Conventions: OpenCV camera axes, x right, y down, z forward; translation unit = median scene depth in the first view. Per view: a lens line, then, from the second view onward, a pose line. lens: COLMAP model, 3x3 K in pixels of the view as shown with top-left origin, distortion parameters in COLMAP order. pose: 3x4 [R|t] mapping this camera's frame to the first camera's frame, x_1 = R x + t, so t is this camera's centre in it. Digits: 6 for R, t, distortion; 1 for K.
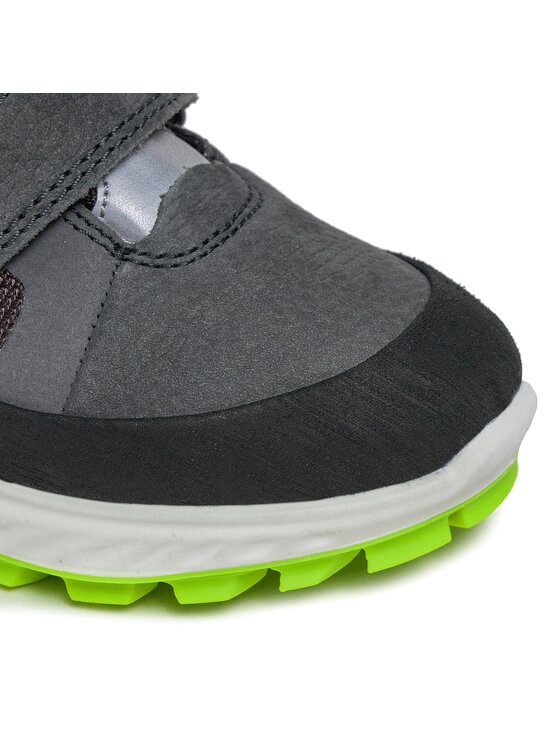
lens RADIAL K [[3063.8, 0, 280.1], [0, 3063.8, 372.9], [0, 0, 1]] dist [-0.177968, 0.000000]
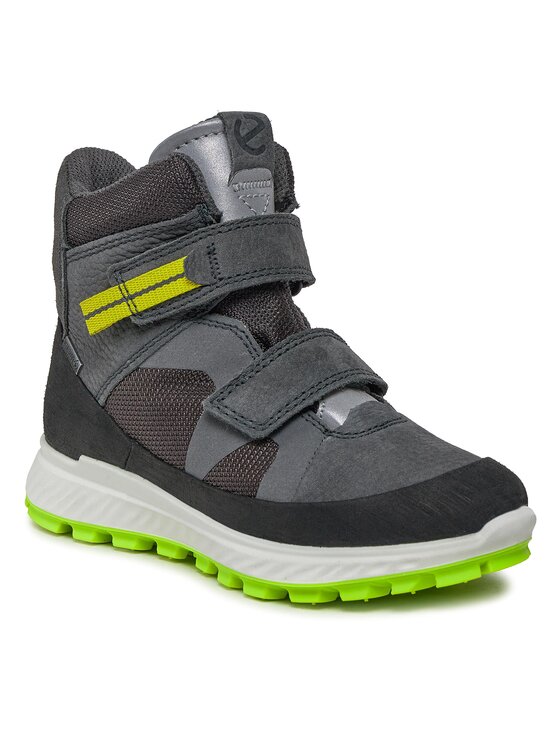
lens RADIAL K [[3063.8, 0, 280.1], [0, 3063.8, 373.2], [0, 0, 1]] dist [-0.177968, 0.000000]
pose [[0.969972, 0.003005, -0.243200, 0.416519], [-0.086481, 0.938841, -0.333316, 0.611004], [0.227324, 0.344339, 0.910909, -0.886026]]
